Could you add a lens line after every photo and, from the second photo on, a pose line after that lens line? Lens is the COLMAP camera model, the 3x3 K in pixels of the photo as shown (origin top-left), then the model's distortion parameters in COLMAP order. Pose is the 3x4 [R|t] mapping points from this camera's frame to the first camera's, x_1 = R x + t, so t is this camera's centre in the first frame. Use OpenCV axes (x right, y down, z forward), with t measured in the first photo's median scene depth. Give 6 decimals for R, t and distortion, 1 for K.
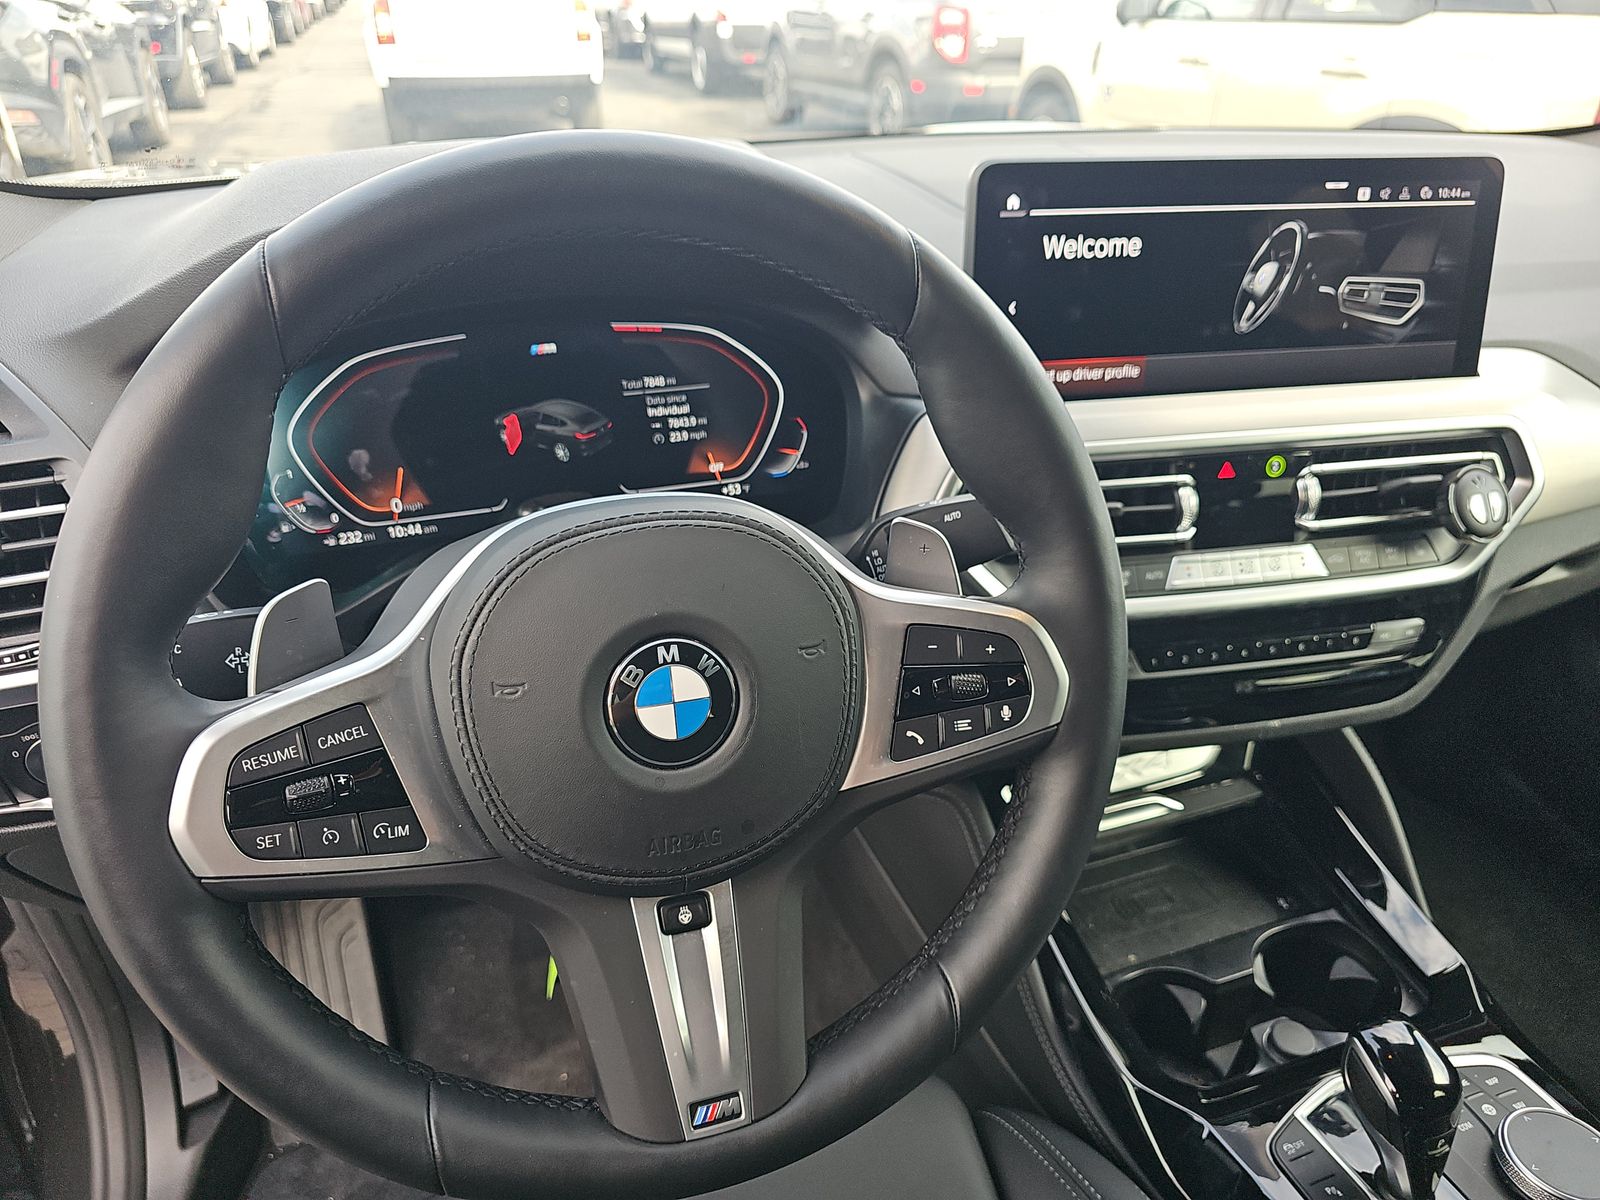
lens RADIAL K [[1062.0, 0, 811.2], [0, 1062.0, 594.1], [0, 0, 1]] dist [0.001307, -0.068318]
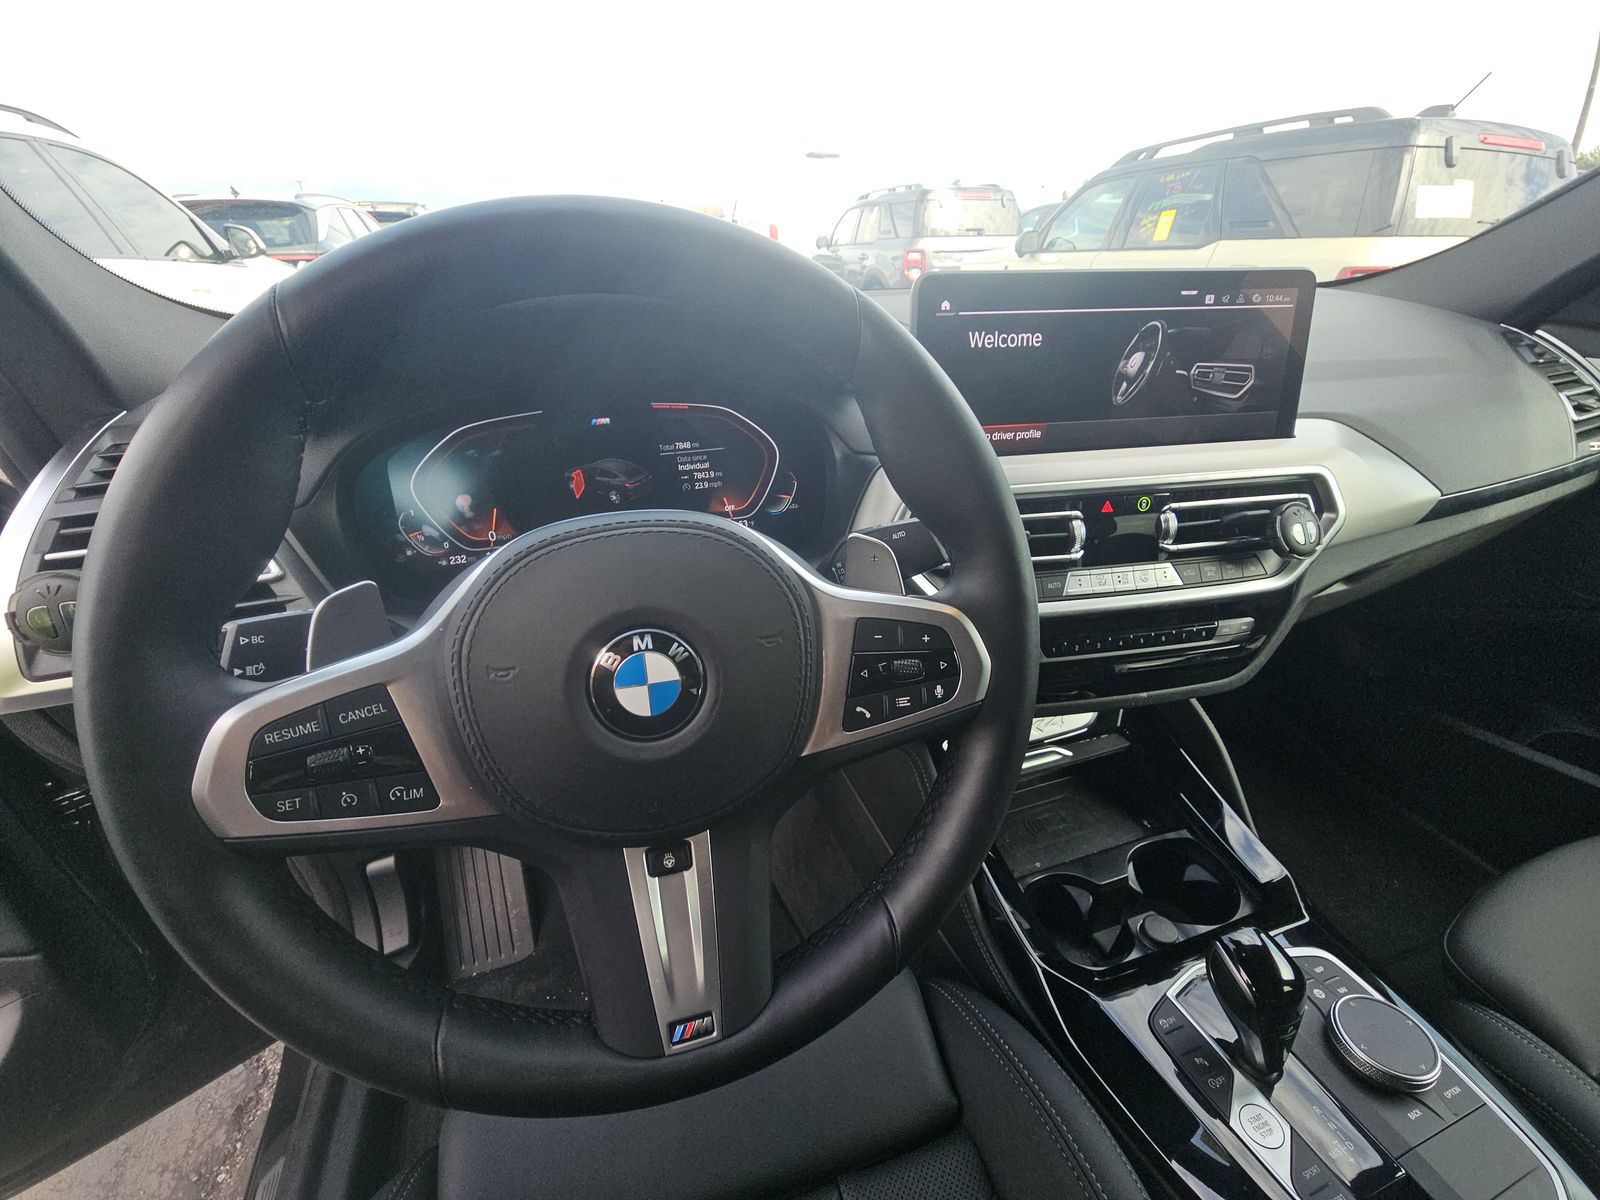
lens RADIAL K [[678.0, 0, 800.0], [0, 678.0, 600.0], [0, 0, 1]] dist [-0.034969, 0.000023]
pose [[0.999348, -0.004726, -0.035807, 0.033149], [0.004282, 0.999913, -0.012457, 0.010653], [0.035863, 0.012295, 0.999281, 0.140392]]
